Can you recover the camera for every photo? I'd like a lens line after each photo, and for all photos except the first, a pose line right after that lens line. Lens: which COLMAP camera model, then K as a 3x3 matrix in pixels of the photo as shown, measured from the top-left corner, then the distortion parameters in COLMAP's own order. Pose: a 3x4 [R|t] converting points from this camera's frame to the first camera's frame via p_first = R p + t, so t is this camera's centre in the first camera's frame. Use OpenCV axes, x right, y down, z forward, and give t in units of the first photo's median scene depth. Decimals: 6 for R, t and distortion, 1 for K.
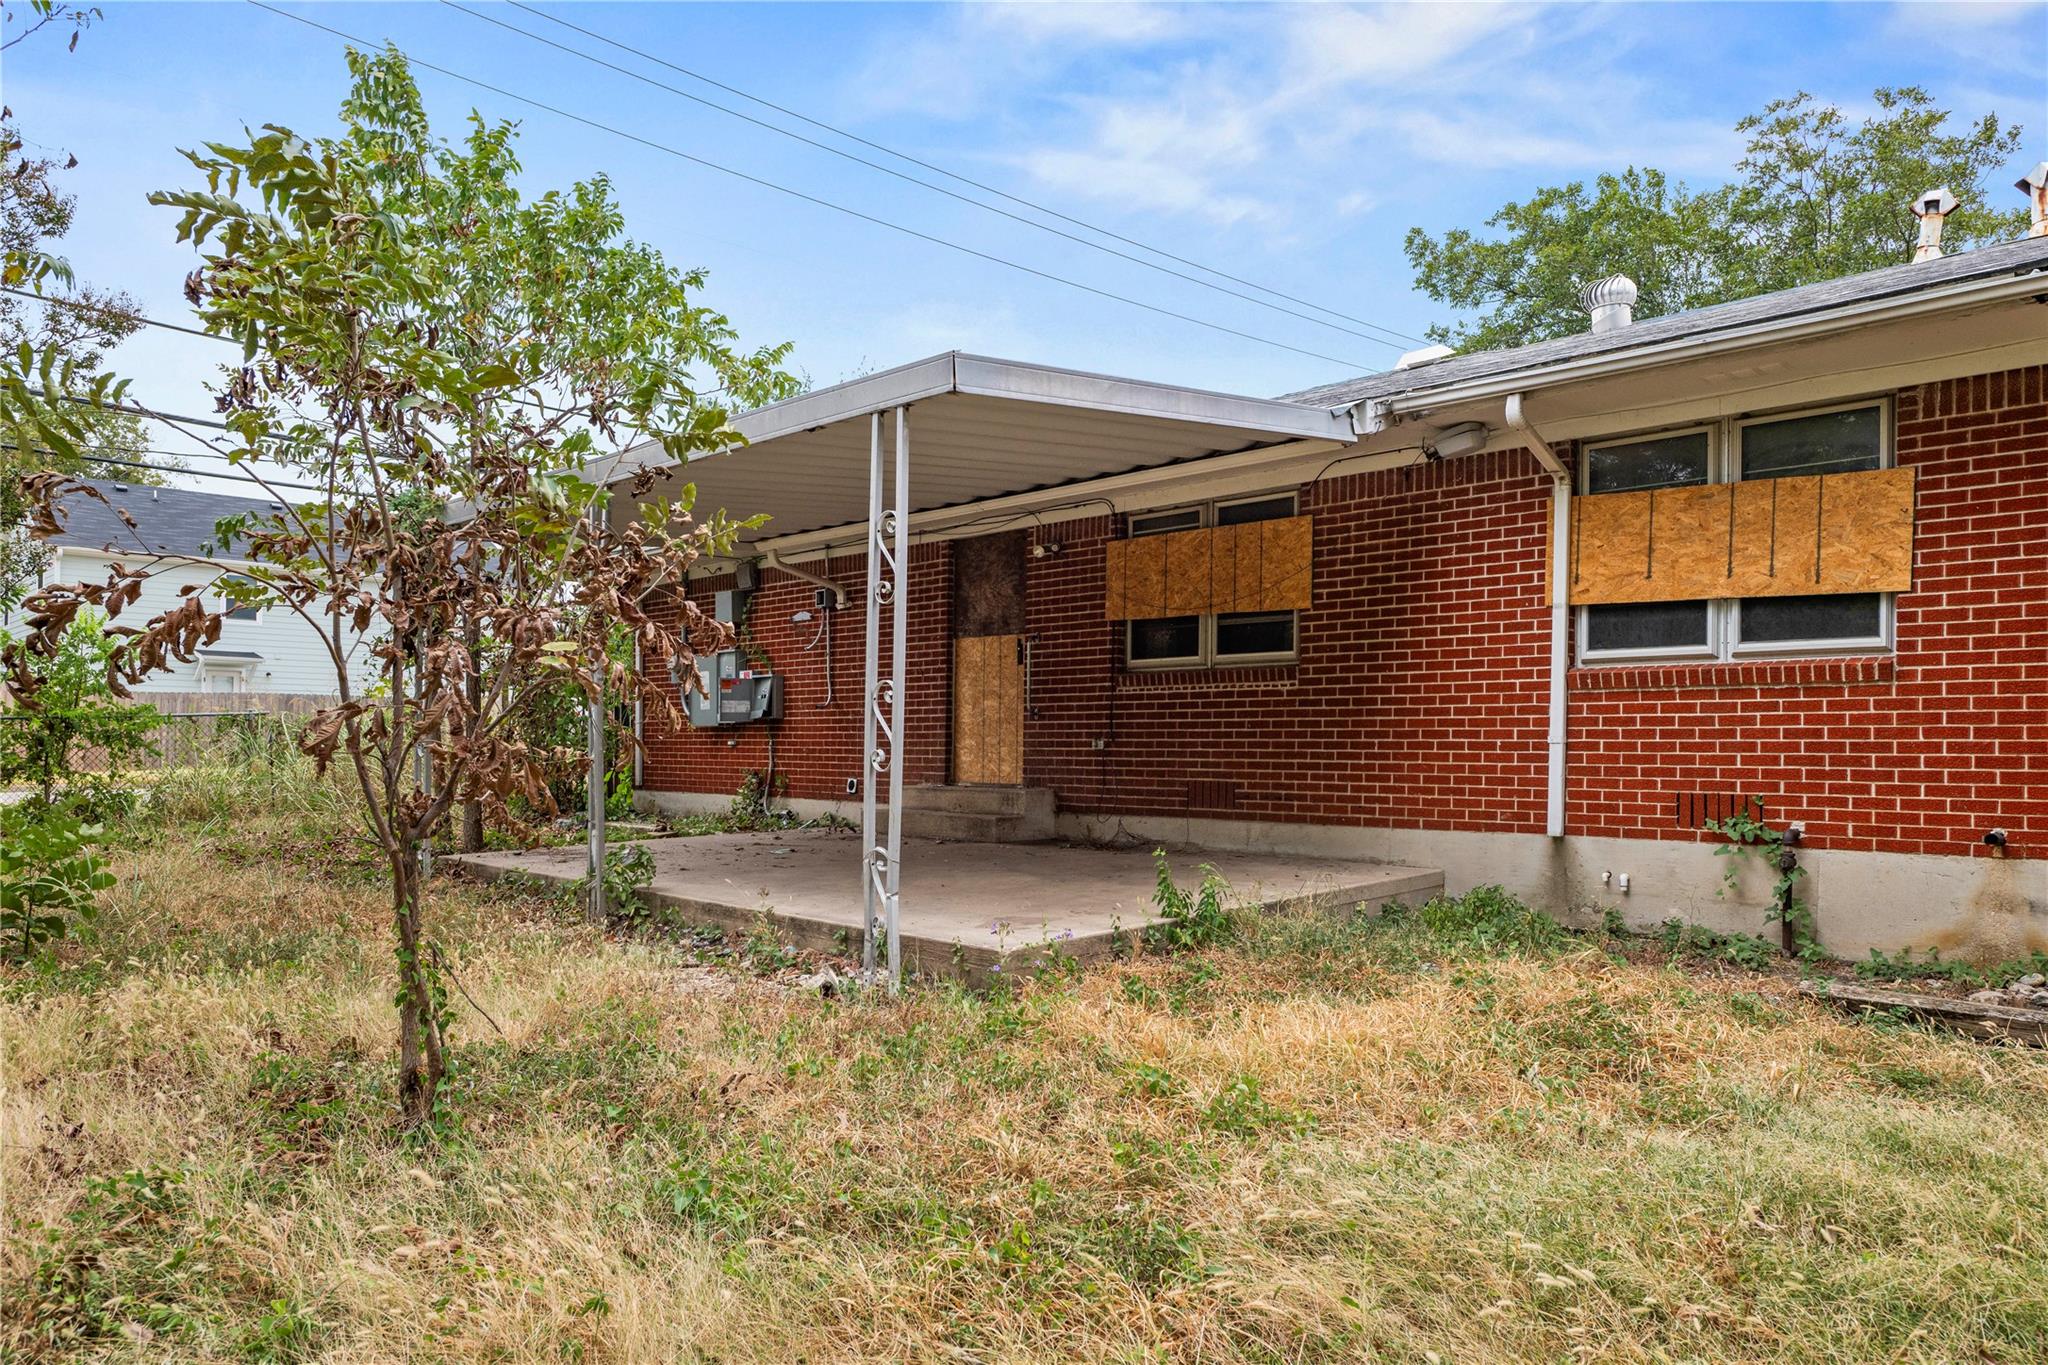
lens RADIAL K [[1398.8, 0, 1035.4], [0, 1398.8, 699.0], [0, 0, 1]] dist [-0.004374, -0.007121]
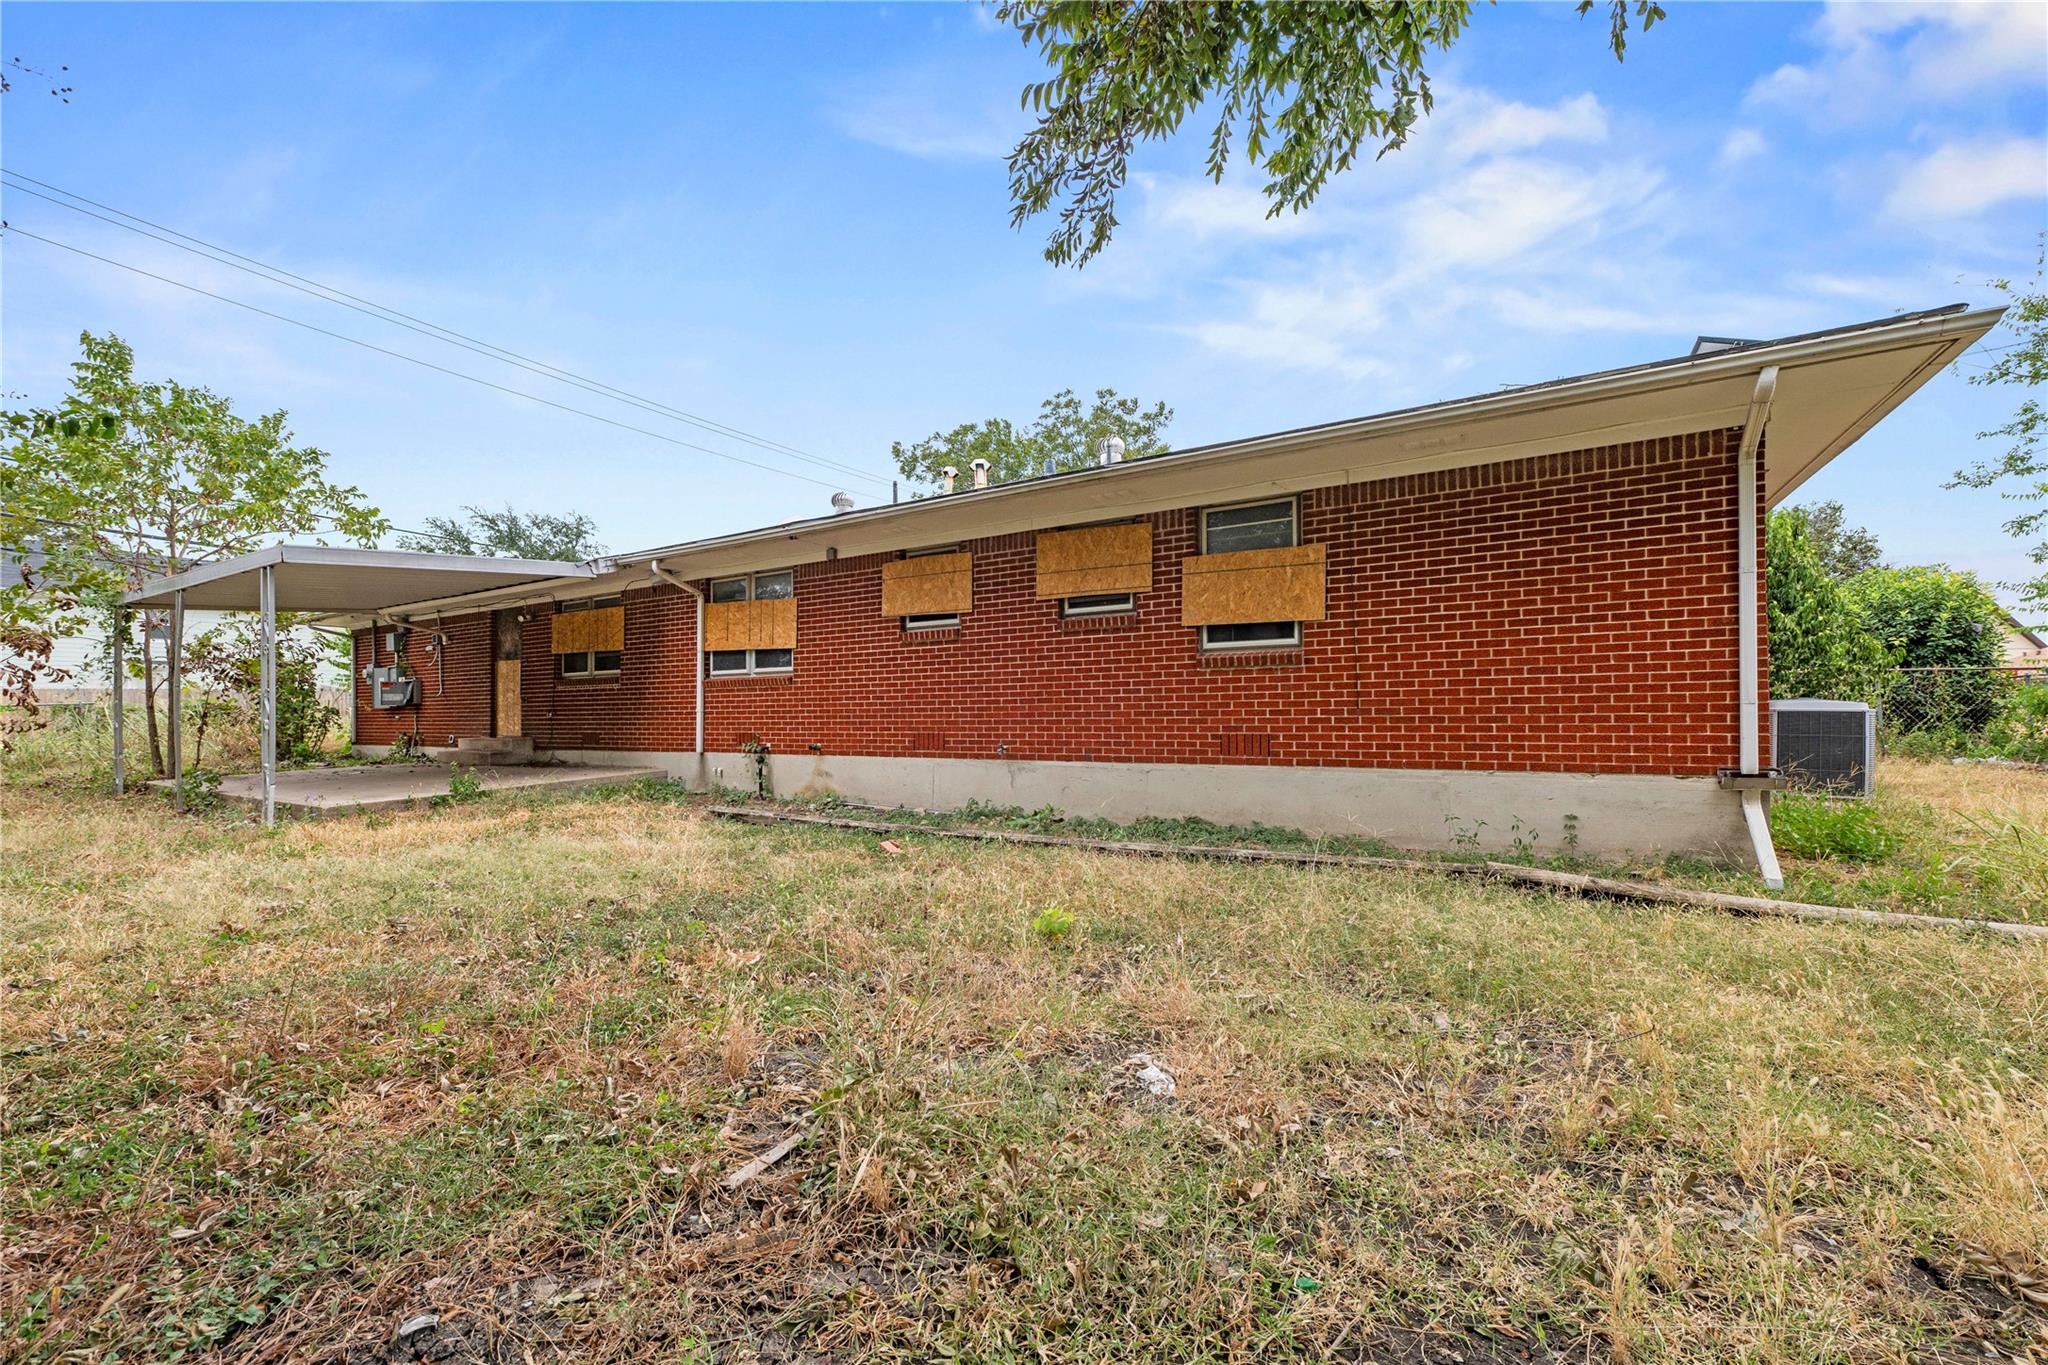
lens RADIAL K [[826.1, 0, 1027.1], [0, 826.1, 690.4], [0, 0, 1]] dist [0.003140, -0.001035]
pose [[0.970193, -0.009209, 0.242160, 0.458916], [0.007511, 0.999940, 0.007933, -0.007892], [-0.242219, -0.005878, 0.970204, -0.351077]]
